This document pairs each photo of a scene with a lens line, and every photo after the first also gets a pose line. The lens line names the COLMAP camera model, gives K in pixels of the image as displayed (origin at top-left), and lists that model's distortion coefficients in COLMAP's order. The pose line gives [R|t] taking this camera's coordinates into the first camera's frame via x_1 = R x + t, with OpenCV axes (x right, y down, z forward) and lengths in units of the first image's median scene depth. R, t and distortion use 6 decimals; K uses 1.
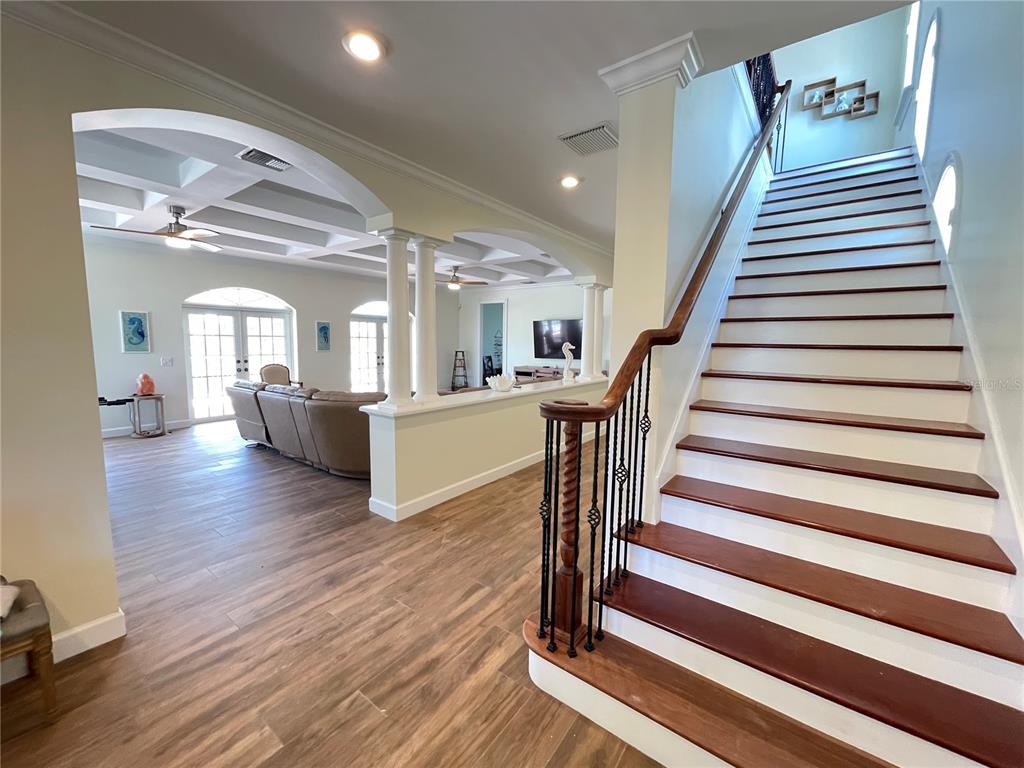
lens RADIAL K [[410.1, 0, 512.0], [0, 410.1, 384.0], [0, 0, 1]] dist [0.000021, 0.000031]
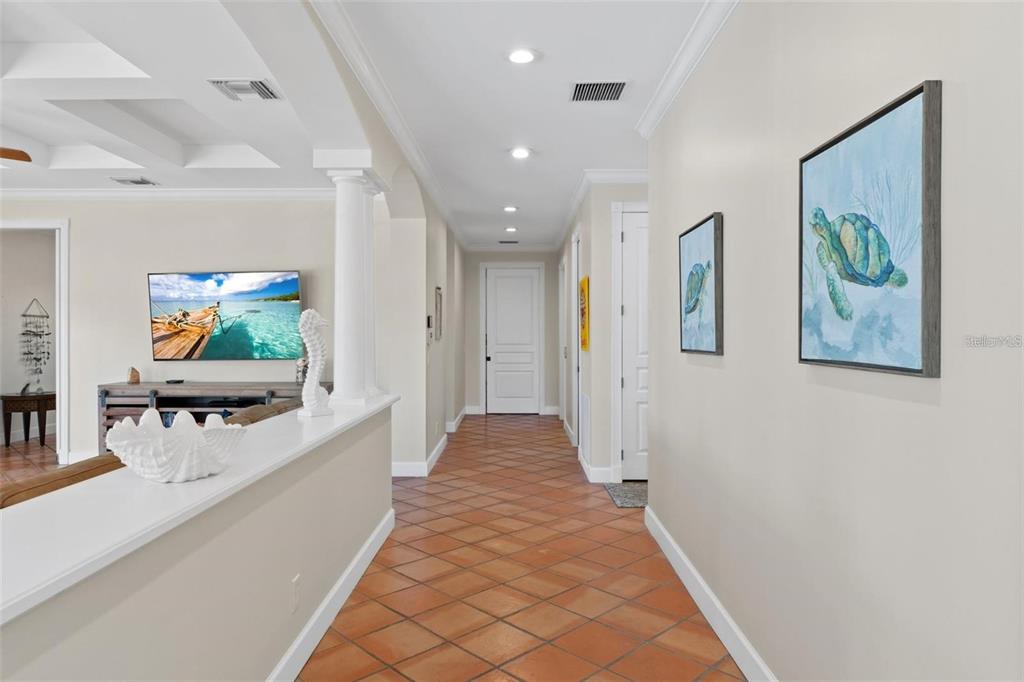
lens RADIAL K [[649.9, 0, 512.0], [0, 649.9, 341.0], [0, 0, 1]] dist [-0.002789, -0.001220]
pose [[0.805946, -0.017863, 0.591719, -0.051437], [0.071992, 0.995083, -0.068017, -0.015165], [-0.587595, 0.097417, 0.803270, 0.306612]]
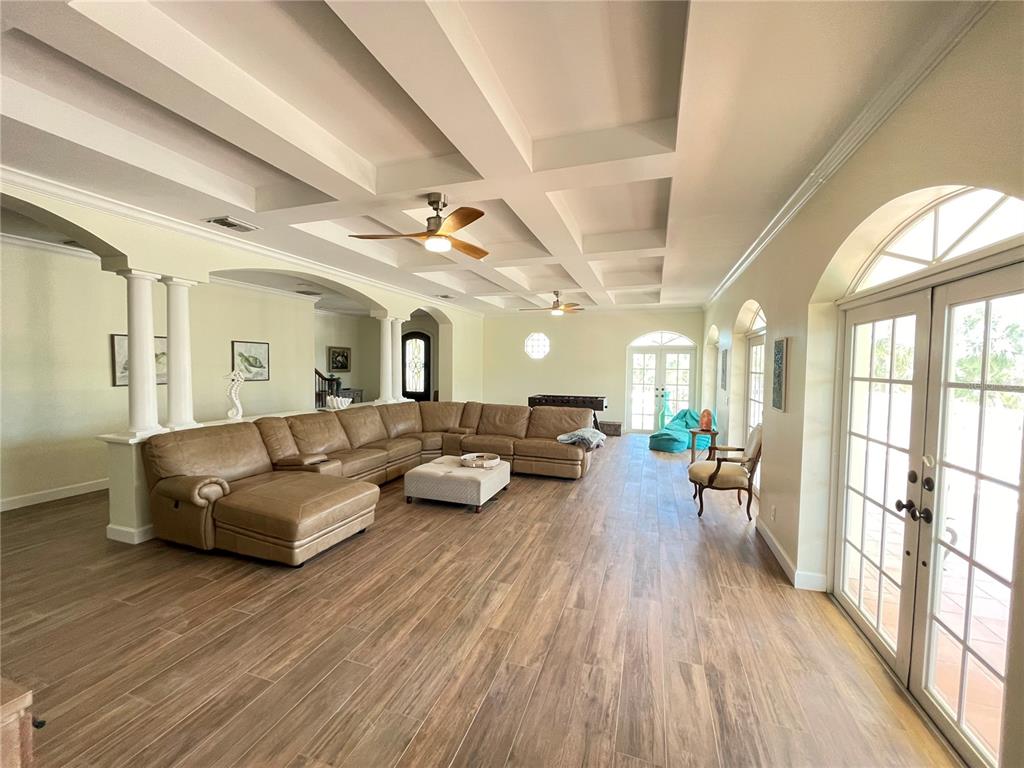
lens RADIAL K [[410.1, 0, 512.0], [0, 410.1, 384.0], [0, 0, 1]] dist [0.000021, 0.000031]
pose [[-0.950308, -0.009167, -0.311176, -0.078044], [-0.055420, 0.988582, 0.140125, -0.154189], [0.306338, 0.150407, -0.939965, 1.372863]]
